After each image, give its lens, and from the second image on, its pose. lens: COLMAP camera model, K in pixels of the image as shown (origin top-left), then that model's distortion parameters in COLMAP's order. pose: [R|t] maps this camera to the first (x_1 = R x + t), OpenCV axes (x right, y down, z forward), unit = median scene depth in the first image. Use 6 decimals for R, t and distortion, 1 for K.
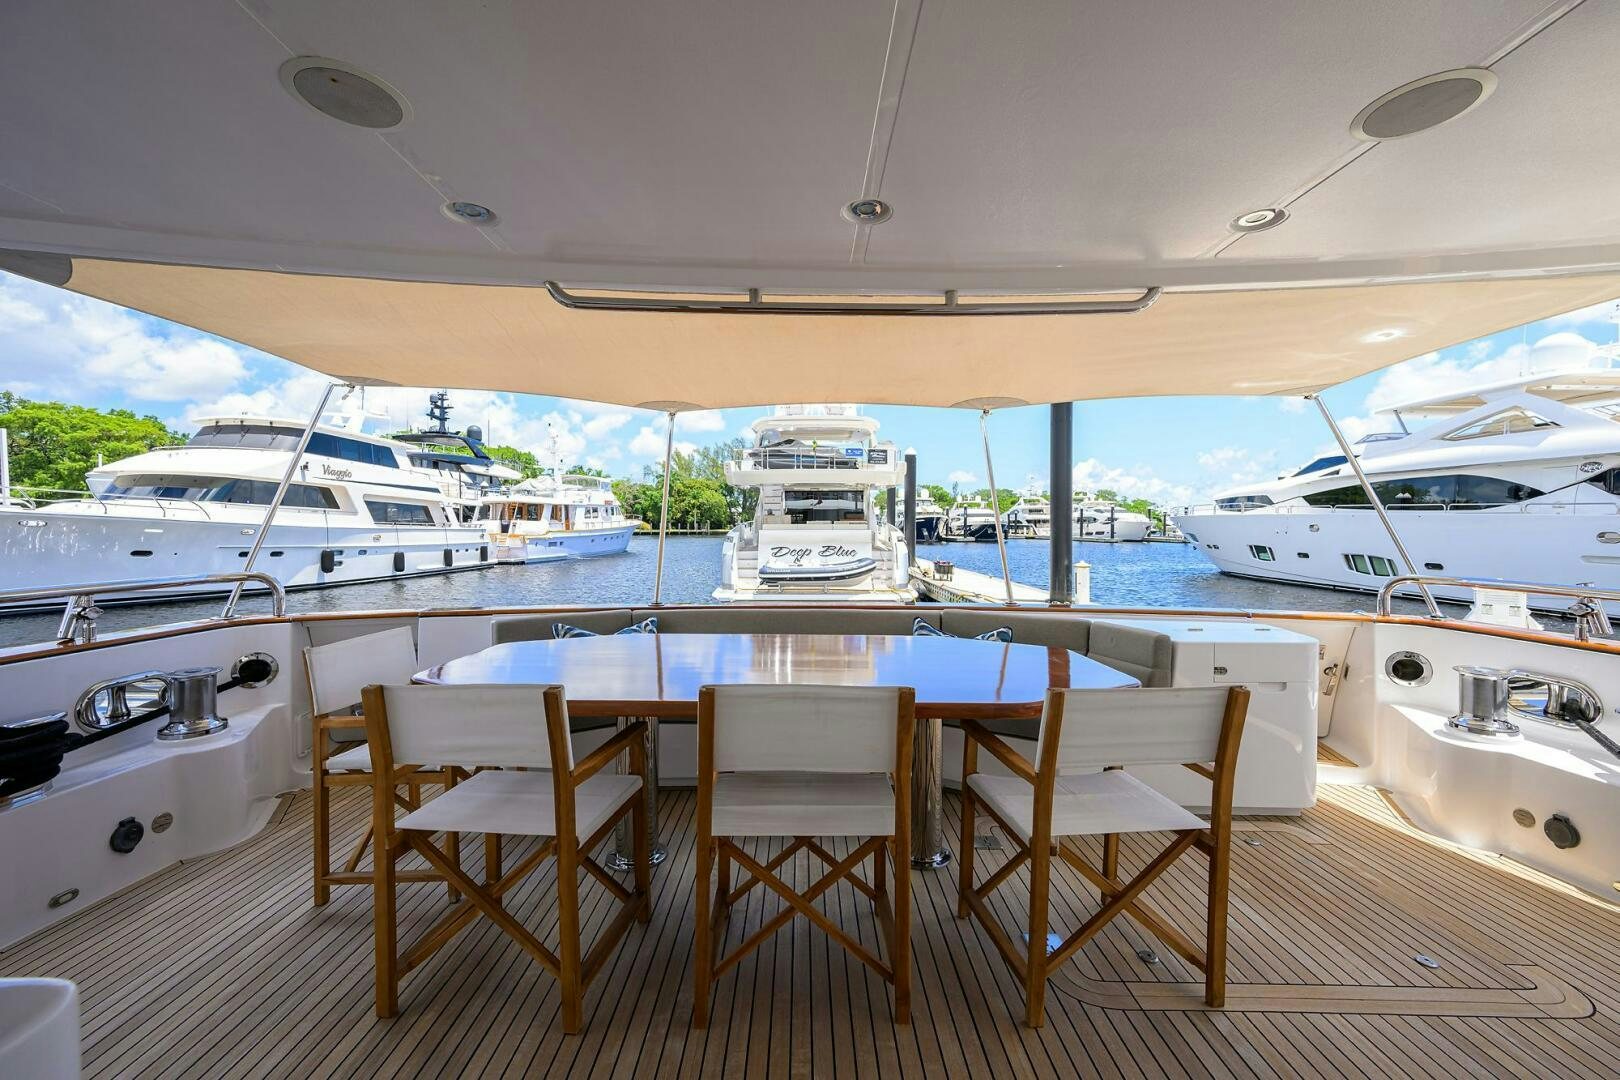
lens RADIAL K [[634.1, 0, 809.8], [0, 634.1, 540.6], [0, 0, 1]] dist [-0.002437, -0.000065]
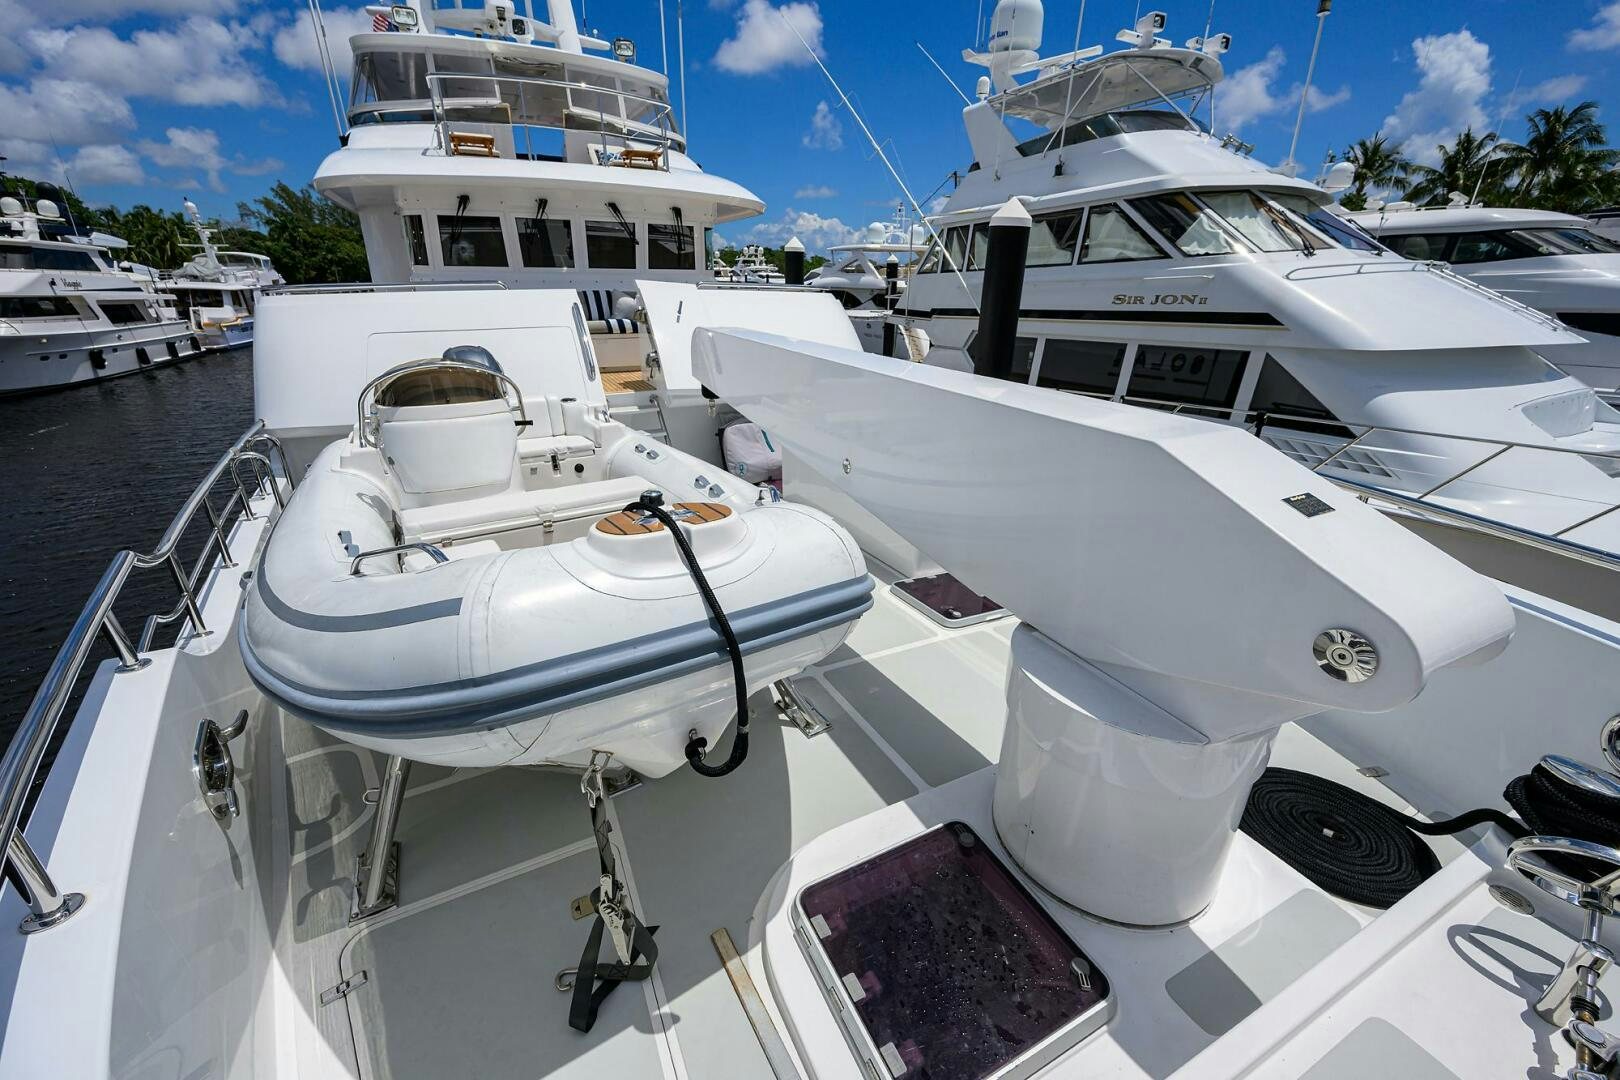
lens RADIAL K [[634.1, 0, 808.2], [0, 634.1, 539.6], [0, 0, 1]] dist [-0.002437, -0.000065]
pose [[0.902241, -0.161870, 0.399699, -0.028058], [0.005932, 0.931448, 0.363827, -0.066626], [-0.431191, -0.325889, 0.841350, -0.635972]]
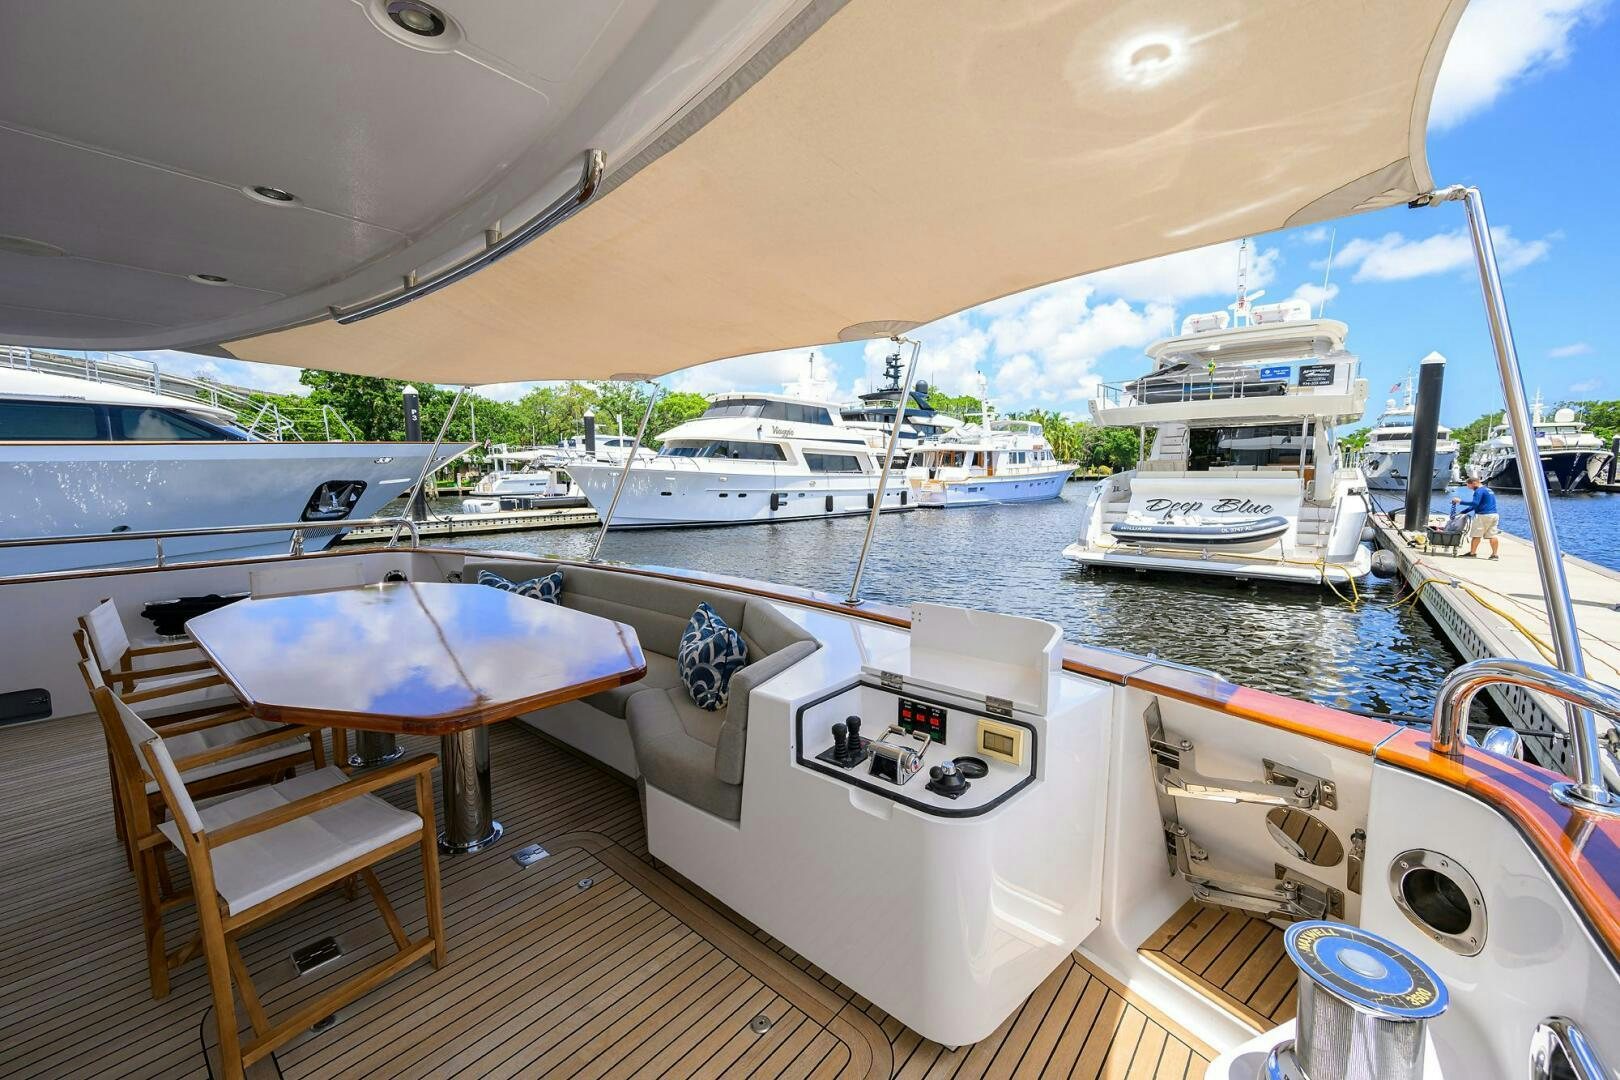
lens RADIAL K [[634.1, 0, 818.9], [0, 634.1, 536.9], [0, 0, 1]] dist [-0.002437, -0.000065]
pose [[0.757937, 0.061592, -0.649414, 0.113873], [-0.007880, 0.996324, 0.085298, -0.005583], [0.652280, -0.059533, 0.755636, 0.063721]]
